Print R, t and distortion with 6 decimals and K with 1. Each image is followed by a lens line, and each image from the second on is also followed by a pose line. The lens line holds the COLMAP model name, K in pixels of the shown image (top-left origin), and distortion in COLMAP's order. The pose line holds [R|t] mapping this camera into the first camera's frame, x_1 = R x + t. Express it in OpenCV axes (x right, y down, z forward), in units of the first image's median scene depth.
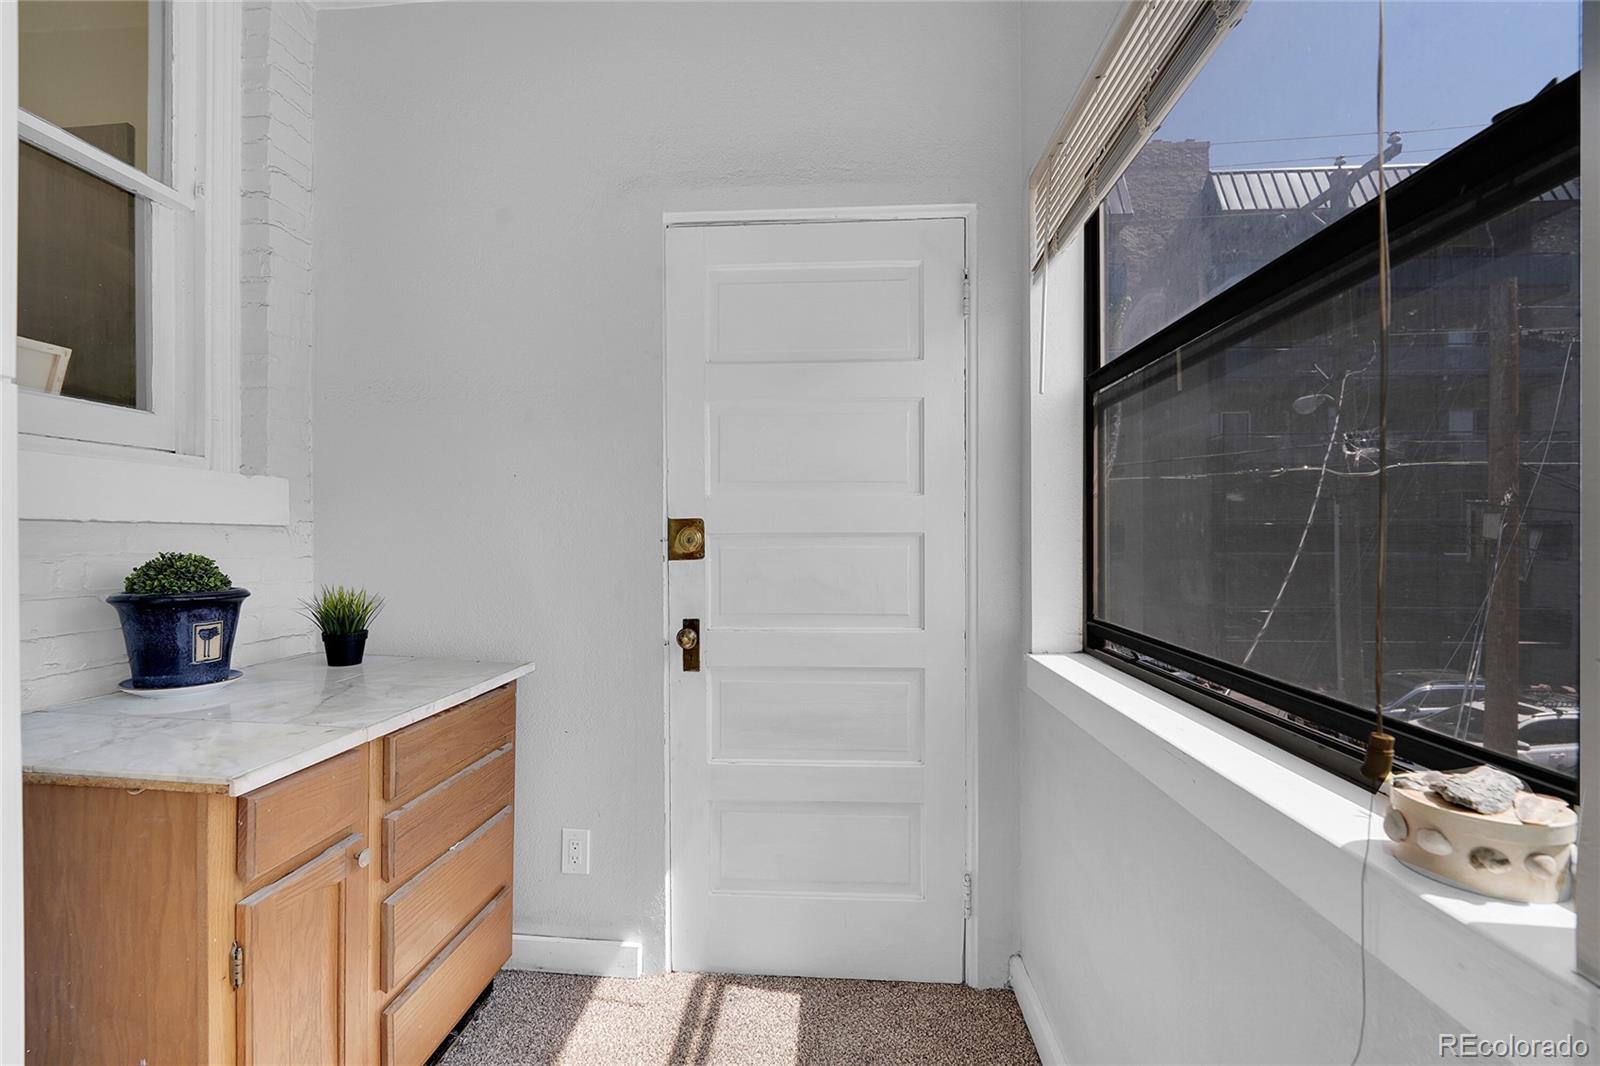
lens RADIAL K [[643.1, 0, 796.5], [0, 643.1, 539.8], [0, 0, 1]] dist [-0.011102, -0.000090]
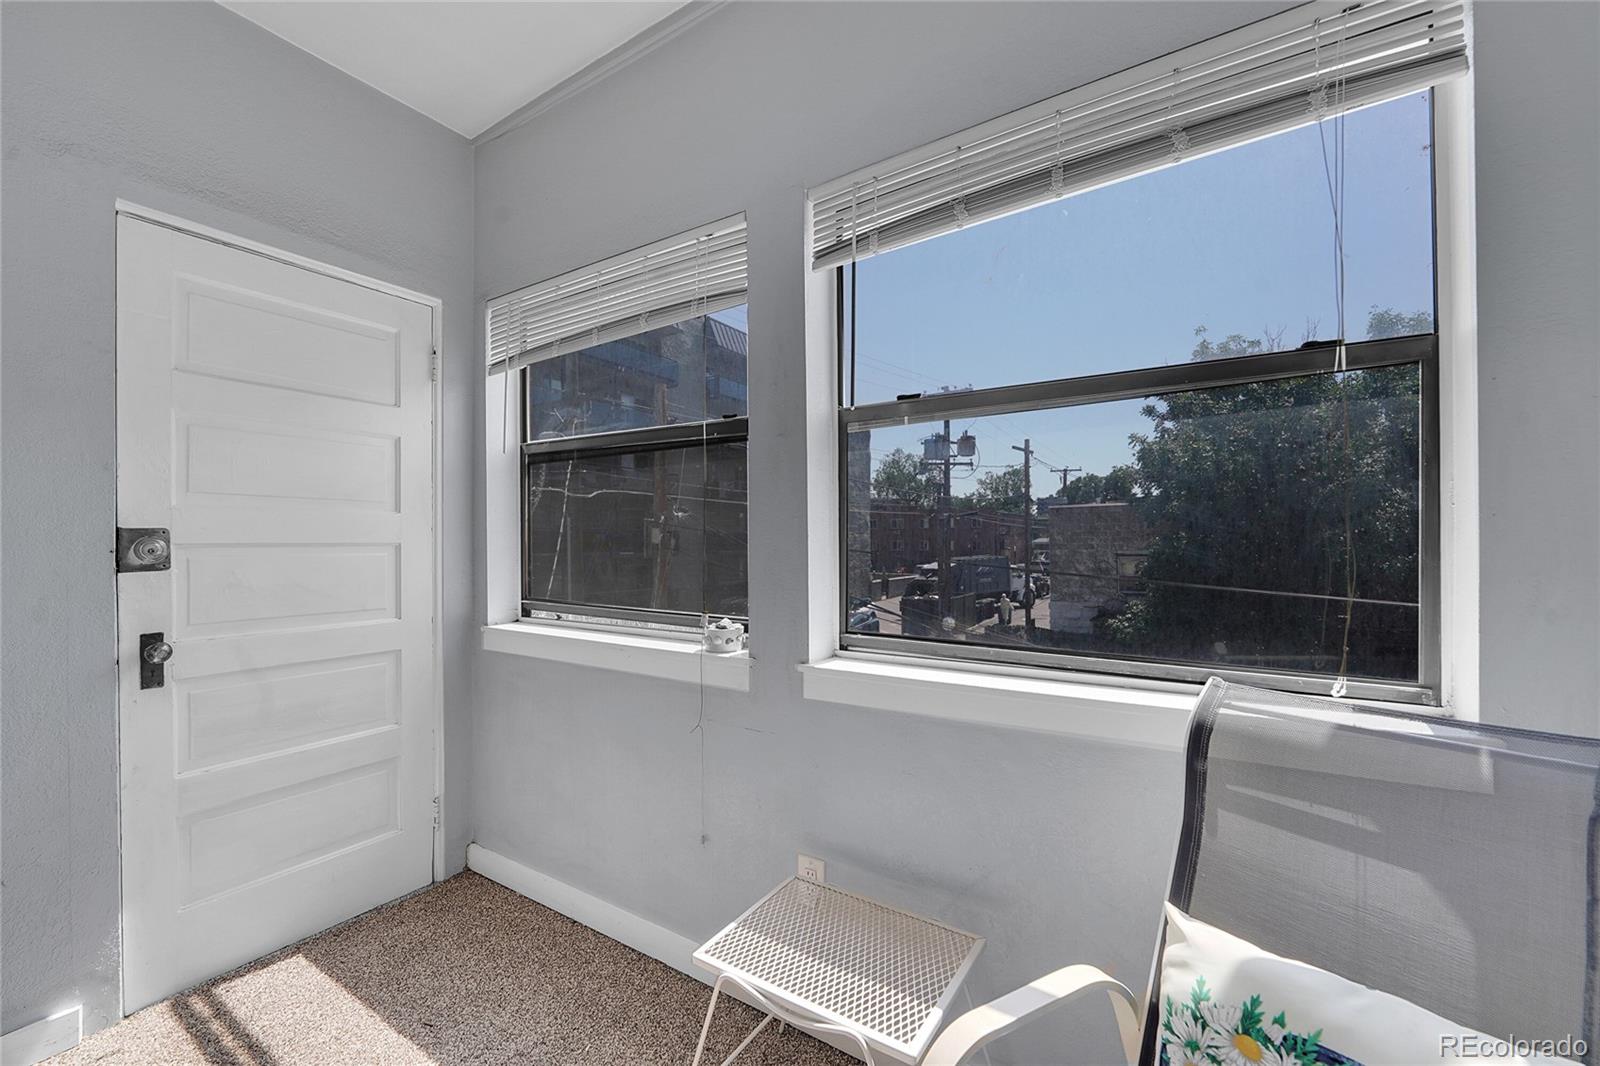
lens RADIAL K [[643.1, 0, 796.5], [0, 643.1, 539.8], [0, 0, 1]] dist [-0.011102, -0.000090]
pose [[0.476367, 0.002573, 0.879243, -0.543477], [0.002791, 0.999986, -0.004439, -0.009570], [-0.879242, 0.004568, 0.476353, -0.297453]]
